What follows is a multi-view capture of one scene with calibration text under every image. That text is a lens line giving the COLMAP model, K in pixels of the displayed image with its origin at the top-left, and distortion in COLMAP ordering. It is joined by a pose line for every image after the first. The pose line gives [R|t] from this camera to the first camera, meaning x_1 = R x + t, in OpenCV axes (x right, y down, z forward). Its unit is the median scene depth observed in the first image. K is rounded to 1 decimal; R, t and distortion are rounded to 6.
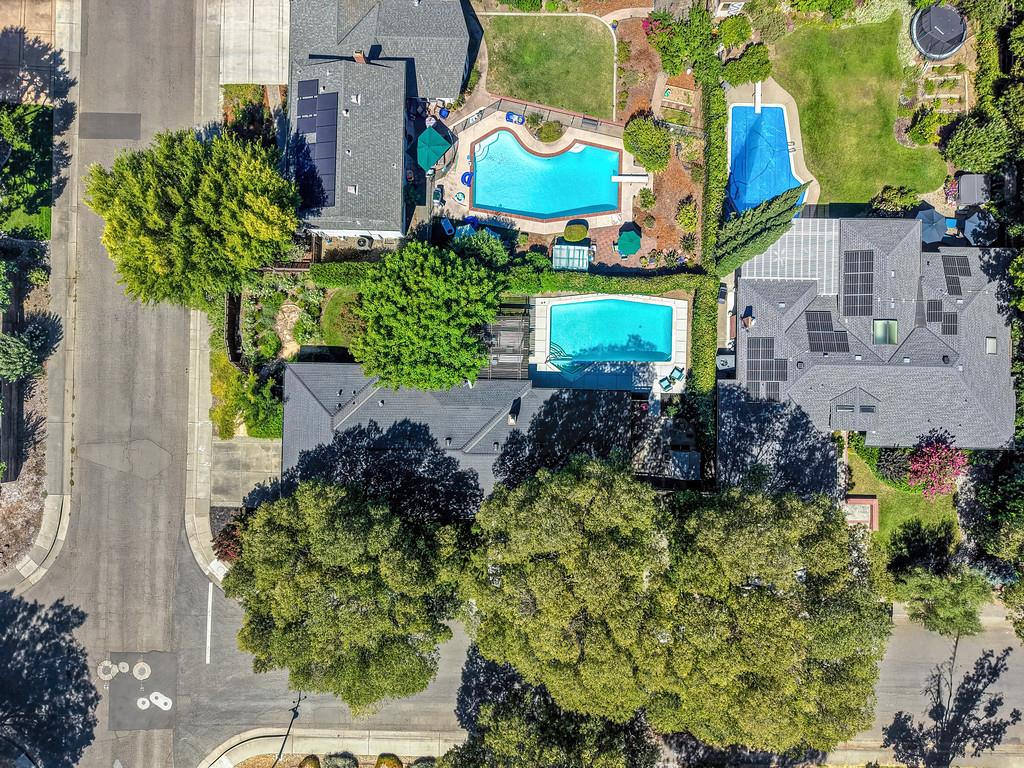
lens RADIAL K [[694.1, 0, 513.1], [0, 694.1, 400.3], [0, 0, 1]] dist [0.002866, -0.000553]
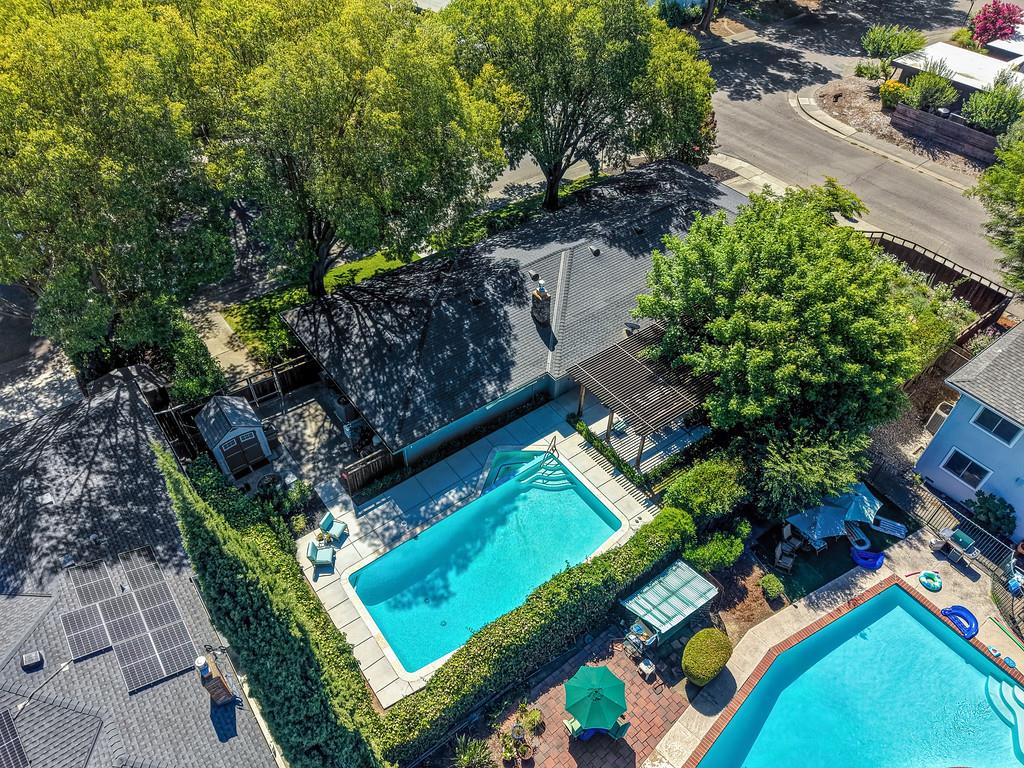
lens RADIAL K [[682.4, 0, 503.8], [0, 682.4, 380.9], [0, 0, 1]] dist [-0.008351, -0.002174]
pose [[-0.793570, 0.429758, -0.430760, 0.283537], [-0.608406, -0.571381, 0.550787, -0.291745], [-0.009423, 0.699165, 0.714898, 0.588950]]
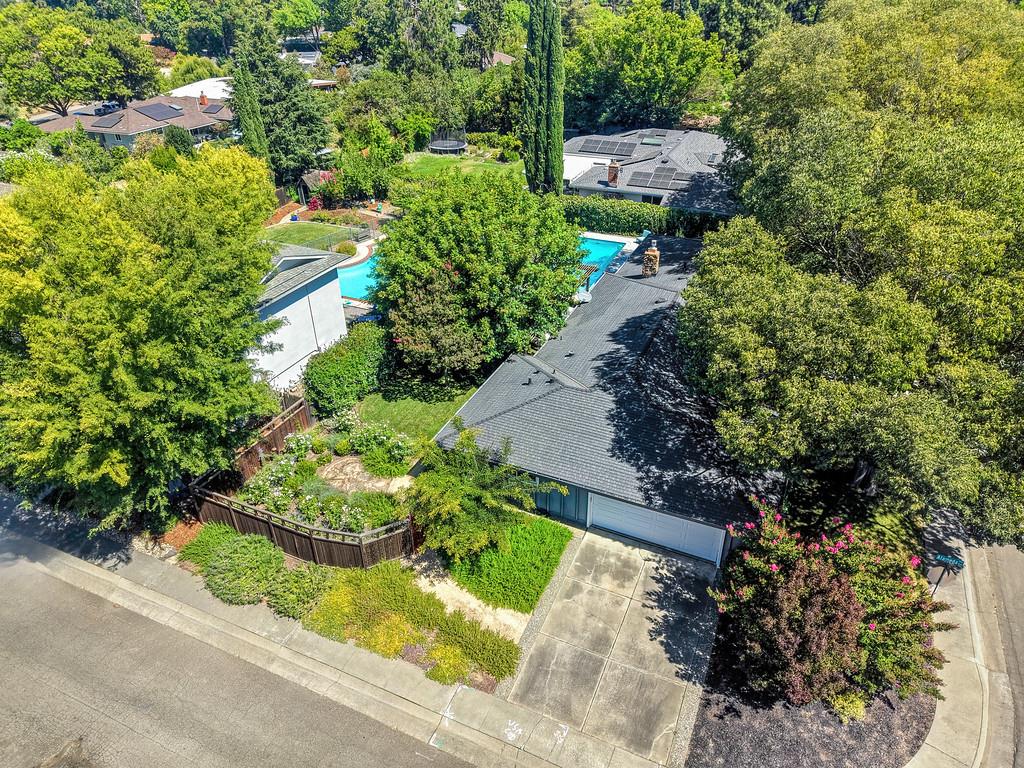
lens RADIAL K [[694.1, 0, 513.1], [0, 694.1, 400.3], [0, 0, 1]] dist [0.002866, -0.000553]
pose [[0.391612, -0.486762, 0.780835, -0.659056], [0.920022, 0.194125, -0.340404, 0.160565], [0.014116, 0.851692, 0.523853, 0.690010]]
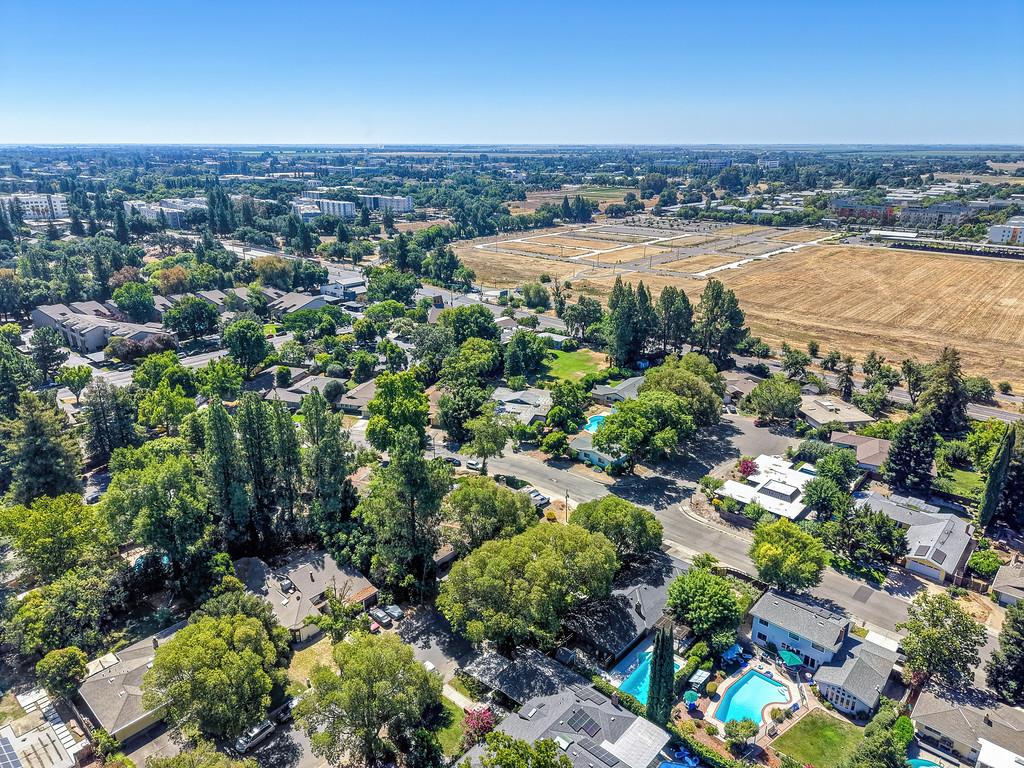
lens RADIAL K [[682.4, 0, 503.8], [0, 682.4, 380.9], [0, 0, 1]] dist [-0.008351, -0.002174]
pose [[-0.659693, 0.258802, -0.705568, 1.388493], [-0.751532, -0.229677, 0.618424, -0.705663], [-0.002003, 0.938227, 0.346014, -0.282399]]
